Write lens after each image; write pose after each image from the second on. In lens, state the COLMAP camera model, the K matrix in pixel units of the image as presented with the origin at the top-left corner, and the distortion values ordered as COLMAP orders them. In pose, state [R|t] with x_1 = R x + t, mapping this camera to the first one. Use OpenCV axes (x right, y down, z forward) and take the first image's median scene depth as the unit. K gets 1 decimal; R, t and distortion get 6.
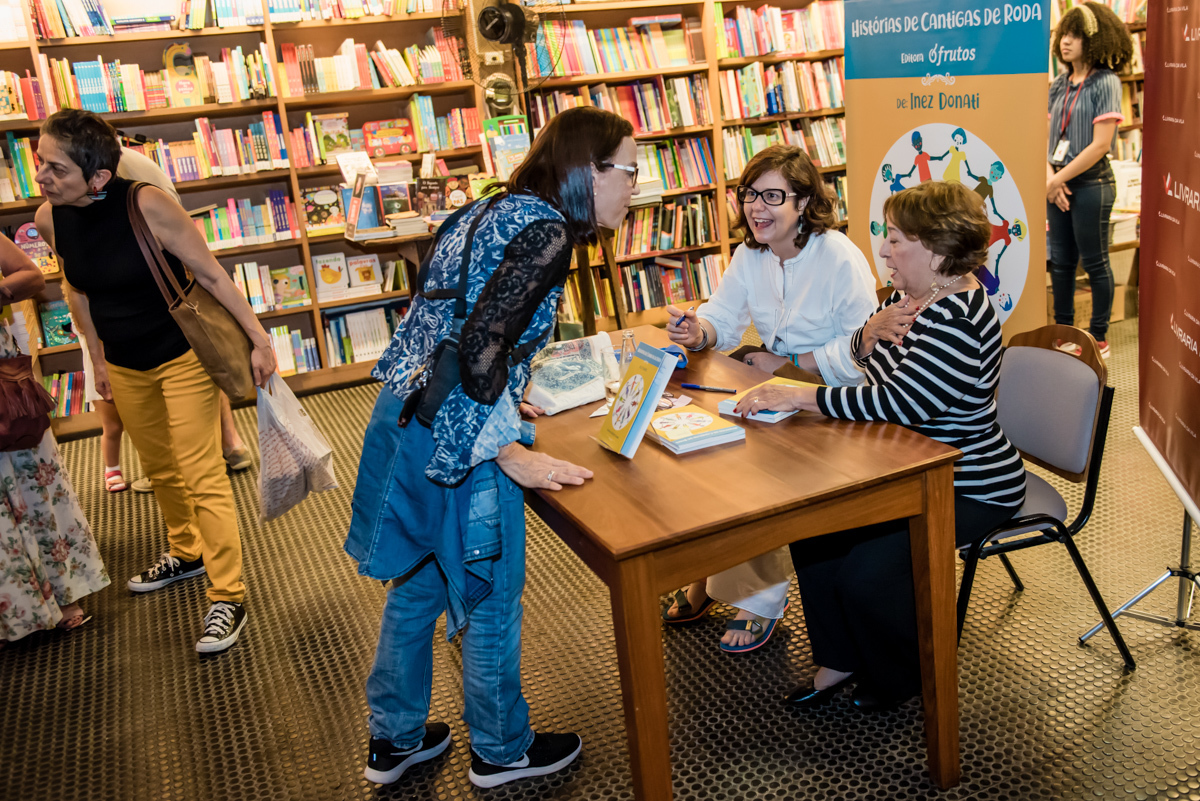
lens RADIAL K [[1297.5, 0, 595.0], [0, 1297.5, 404.4], [0, 0, 1]] dist [0.027290, 0.000000]
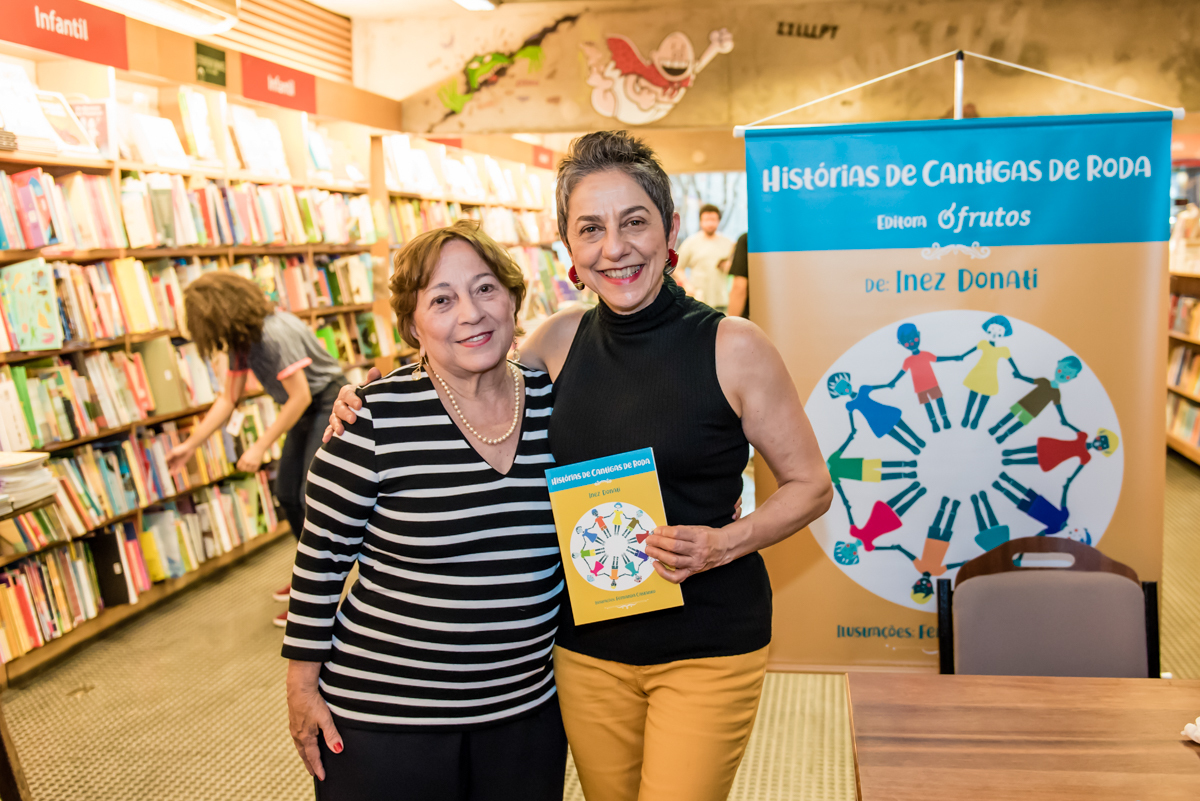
lens RADIAL K [[1289.1, 0, 616.6], [0, 1289.1, 409.7], [0, 0, 1]] dist [-0.029918, 0.000000]
pose [[0.525239, -0.038063, 0.850103, -0.433602], [0.209944, 0.973914, -0.086108, -0.137003], [-0.824650, 0.223701, 0.519529, 0.777924]]
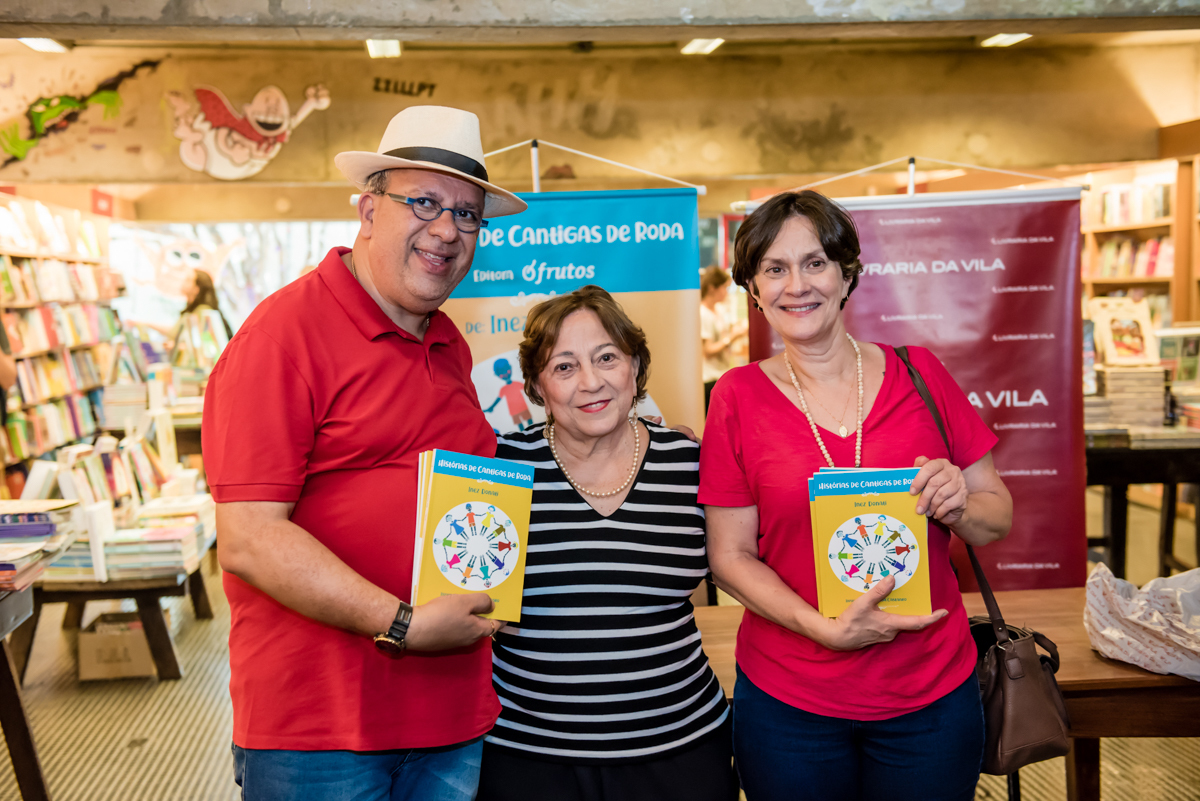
lens RADIAL K [[1561.9, 0, 594.9], [0, 1561.9, 403.5], [0, 0, 1]] dist [0.155058, 0.000000]
pose [[0.284810, 0.013346, 0.958491, -0.735713], [0.263230, 0.960376, -0.091590, -0.068136], [-0.921734, 0.278389, 0.270012, 0.669647]]
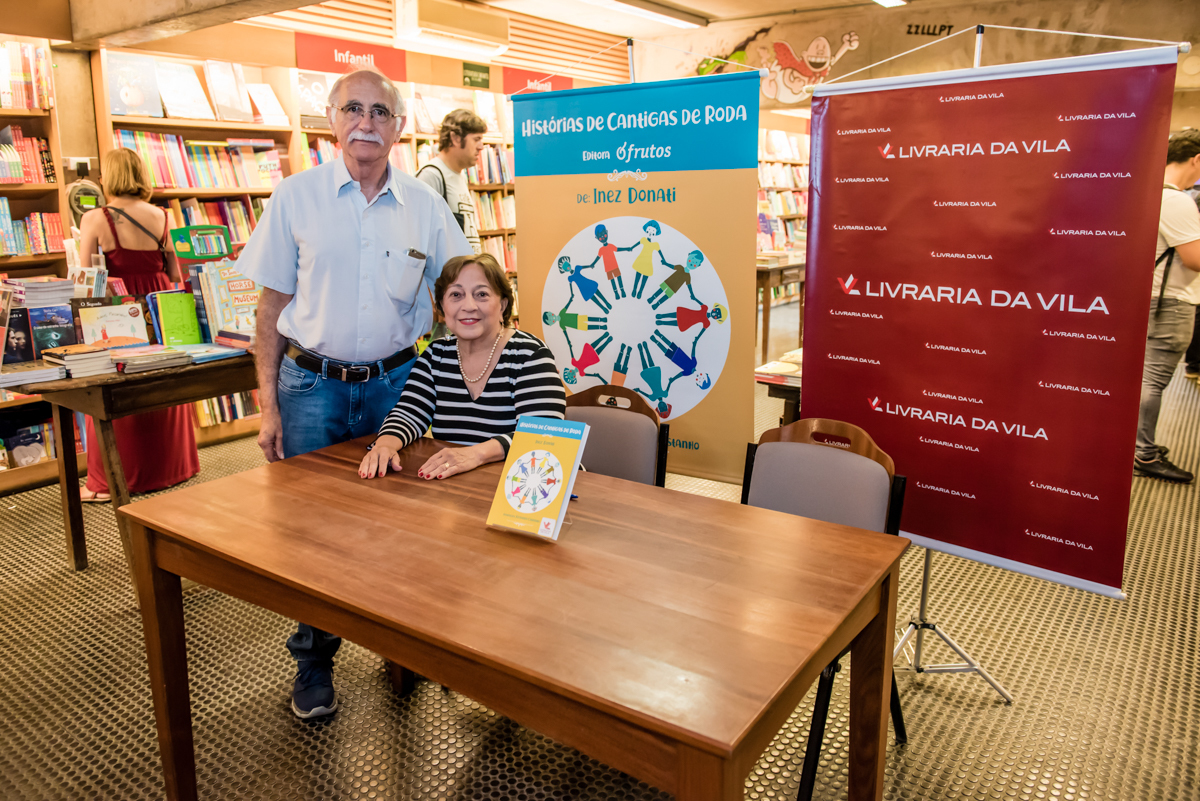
lens RADIAL K [[905.4, 0, 615.6], [0, 905.4, 437.4], [0, 0, 1]] dist [-0.118252, 0.053528]
pose [[0.849999, -0.051911, 0.524220, -0.134773], [0.078489, 0.996505, -0.028586, -0.015594], [-0.520904, 0.065444, 0.851103, 0.383473]]
